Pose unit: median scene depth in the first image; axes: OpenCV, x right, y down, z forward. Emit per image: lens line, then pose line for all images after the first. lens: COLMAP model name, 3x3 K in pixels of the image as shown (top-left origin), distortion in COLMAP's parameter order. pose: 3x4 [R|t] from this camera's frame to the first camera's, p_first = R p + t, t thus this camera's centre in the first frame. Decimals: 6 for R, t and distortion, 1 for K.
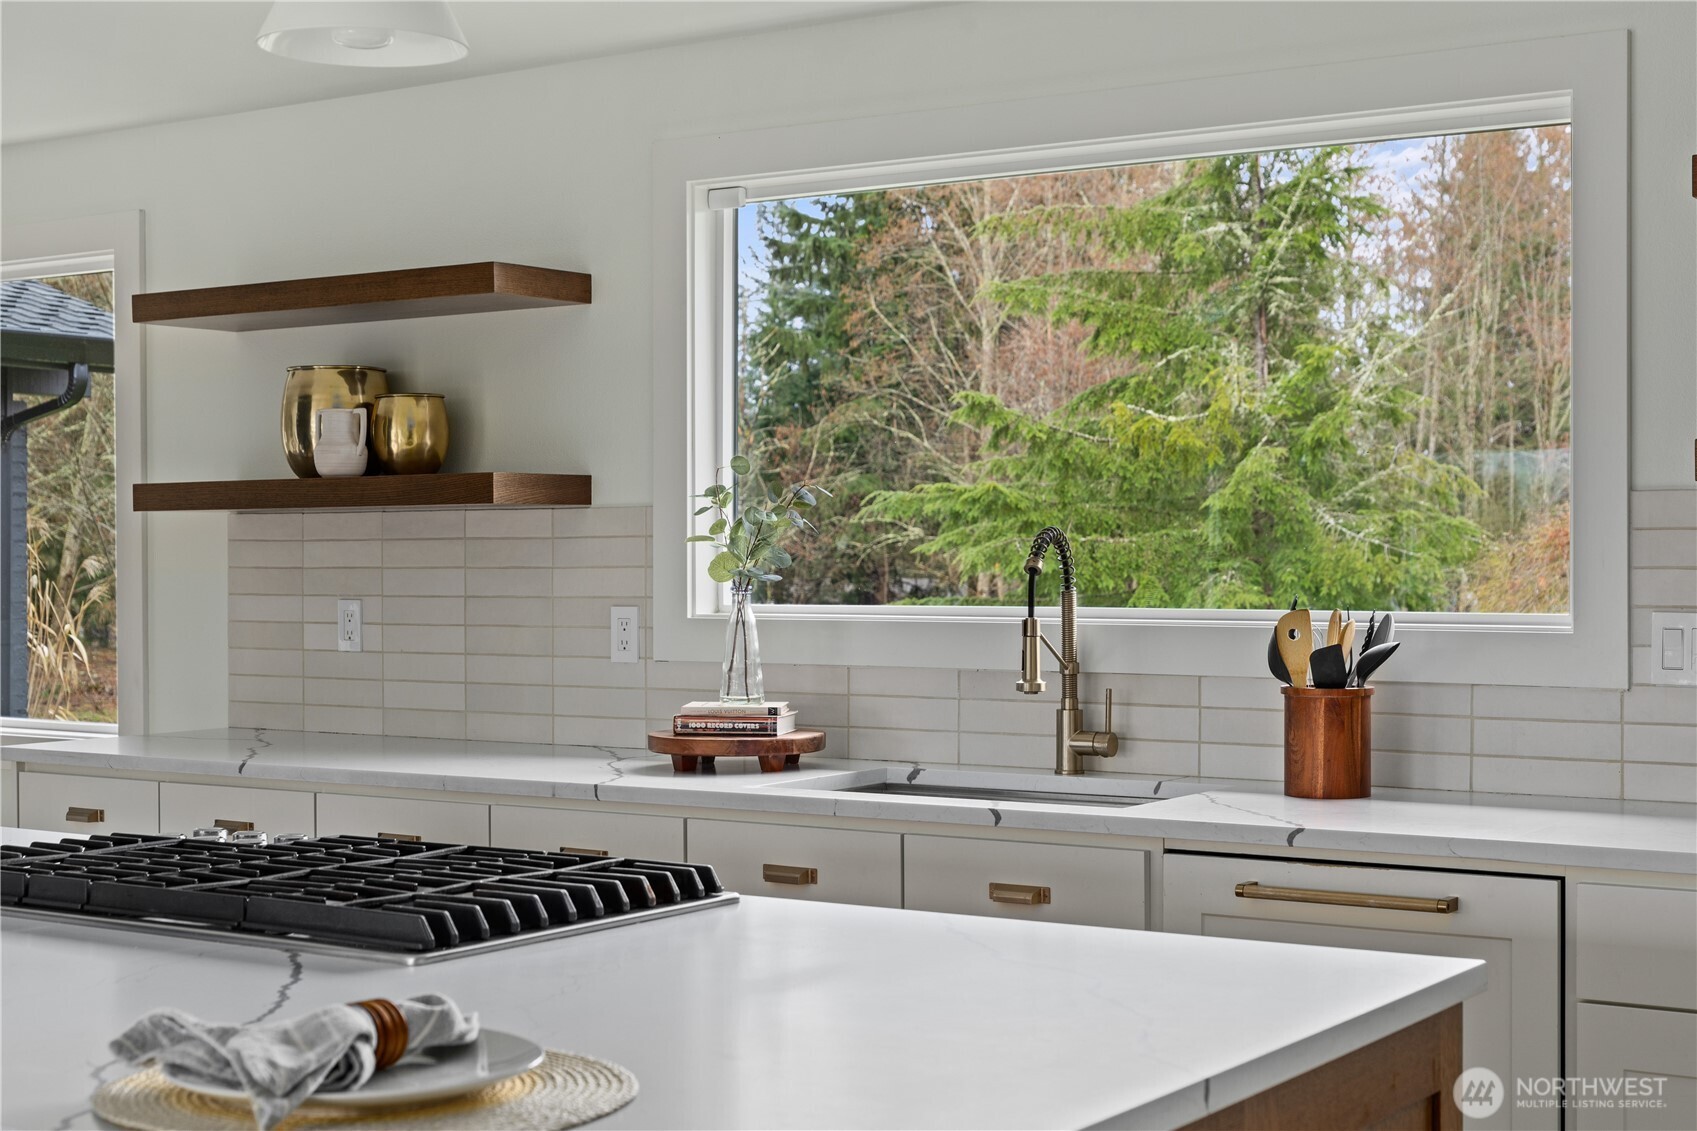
lens RADIAL K [[2461.3, 0, 848.5], [0, 2461.3, 565.5], [0, 0, 1]] dist [0.004269, 0.003160]
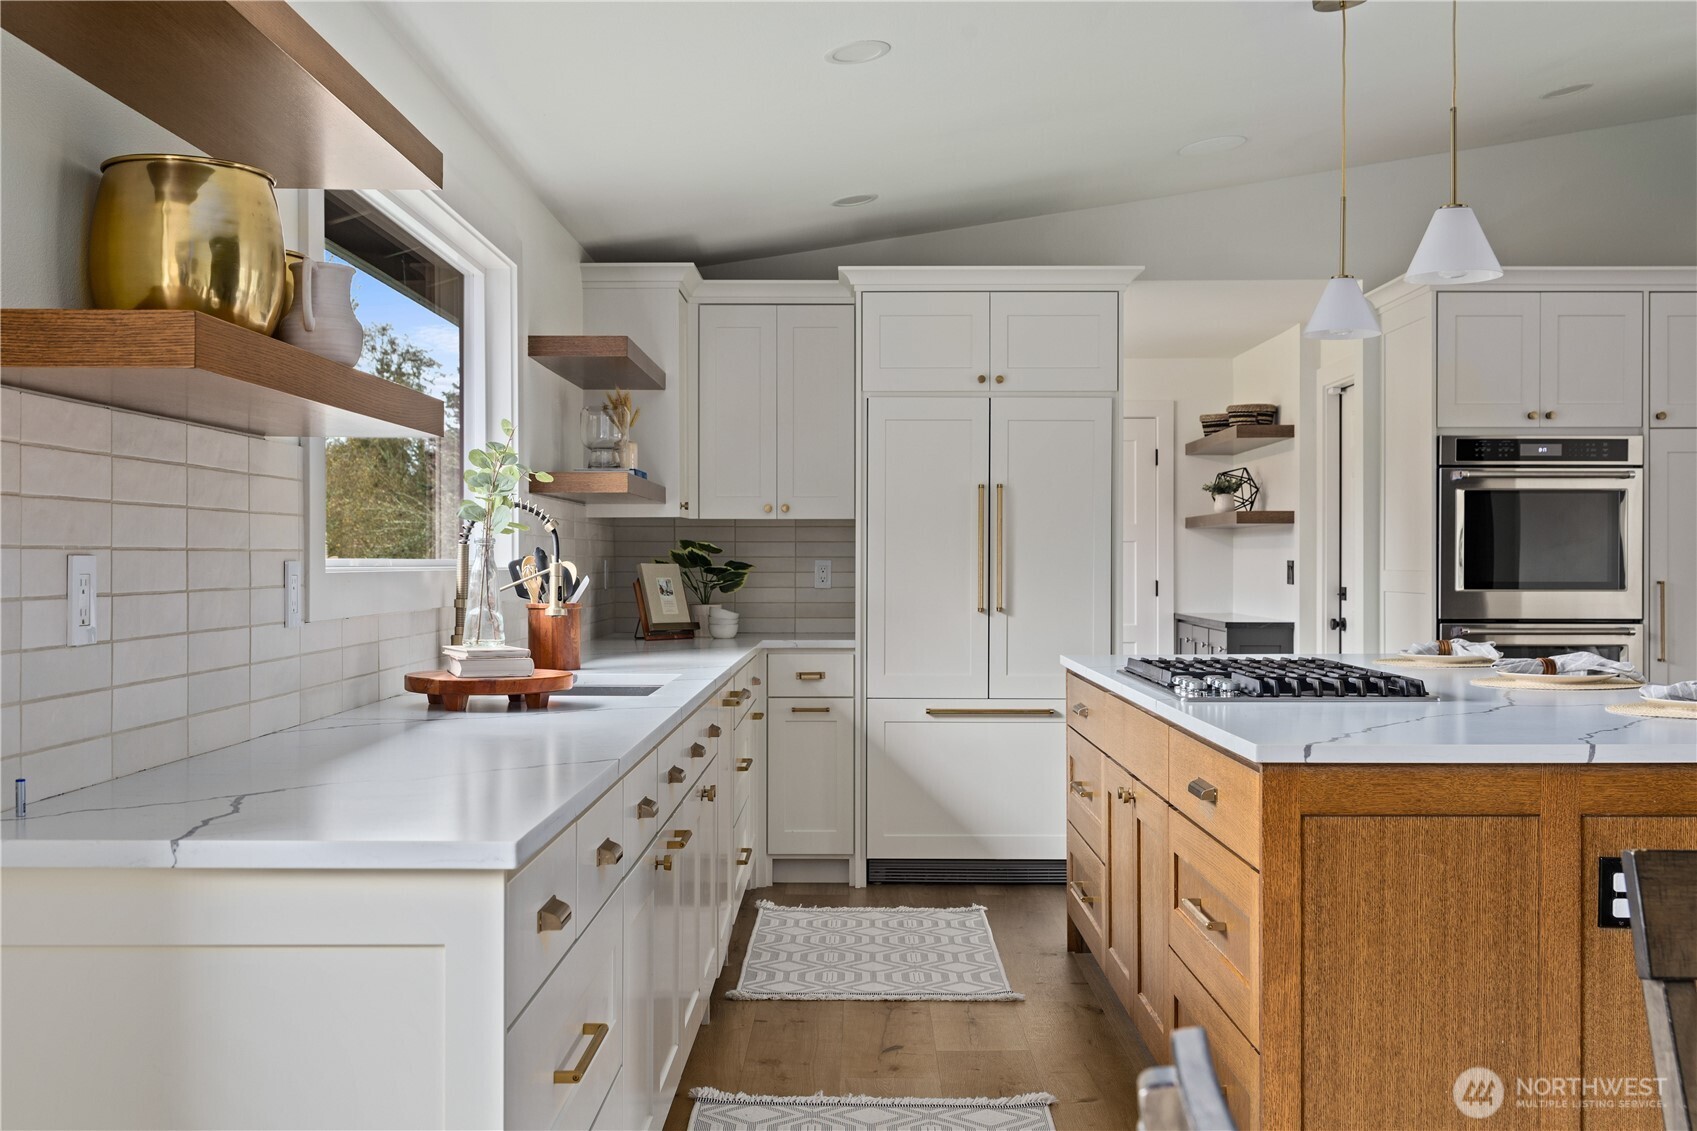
lens RADIAL K [[1698.5, 0, 848.5], [0, 1698.5, 565.5], [0, 0, 1]] dist [0.064064, 0.002014]
pose [[-0.548310, 0.000826, 0.836275, -0.664824], [0.005430, 0.999982, 0.002573, 0.016827], [-0.836257, 0.005952, -0.548305, 1.104047]]
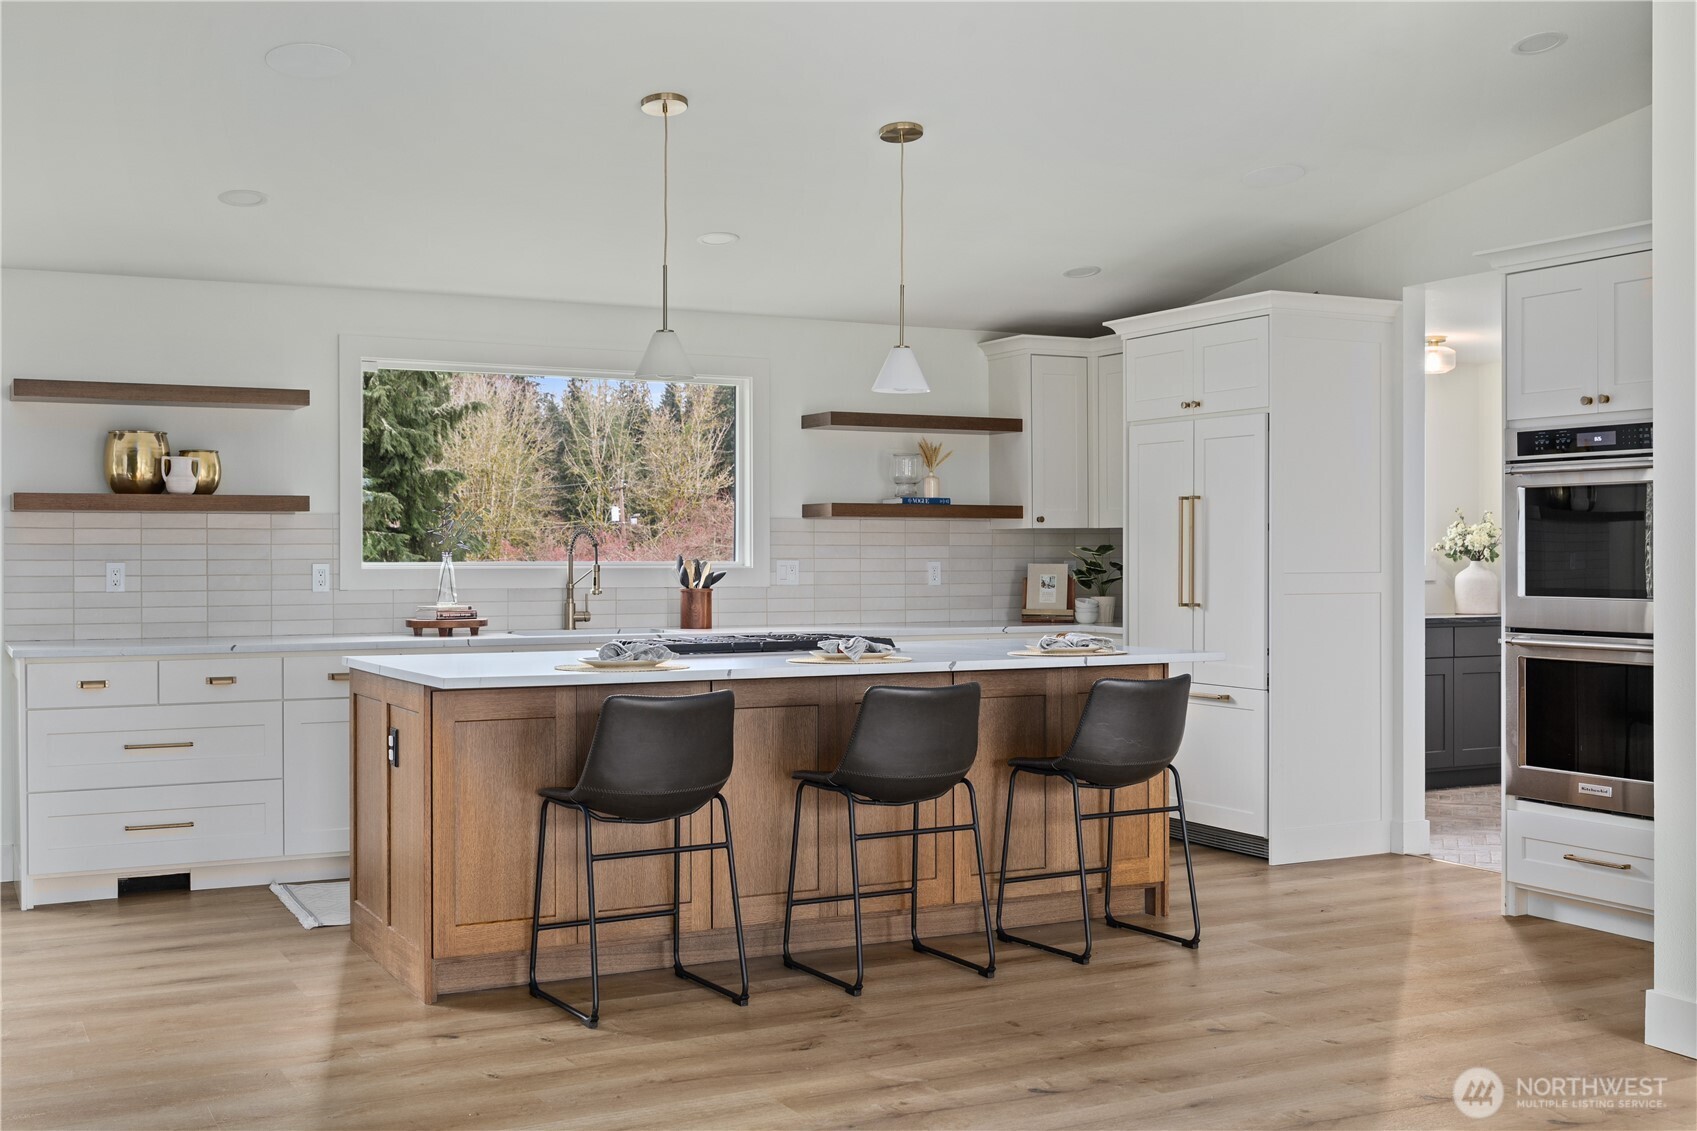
lens RADIAL K [[1849.5, 0, 848.5], [0, 1849.5, 565.5], [0, 0, 1]] dist [0.161034, 0.001027]
pose [[0.479237, -0.002750, 0.877681, -1.172761], [0.003538, 0.999993, 0.001202, 0.016785], [-0.877678, 0.002529, 0.479243, -0.110252]]
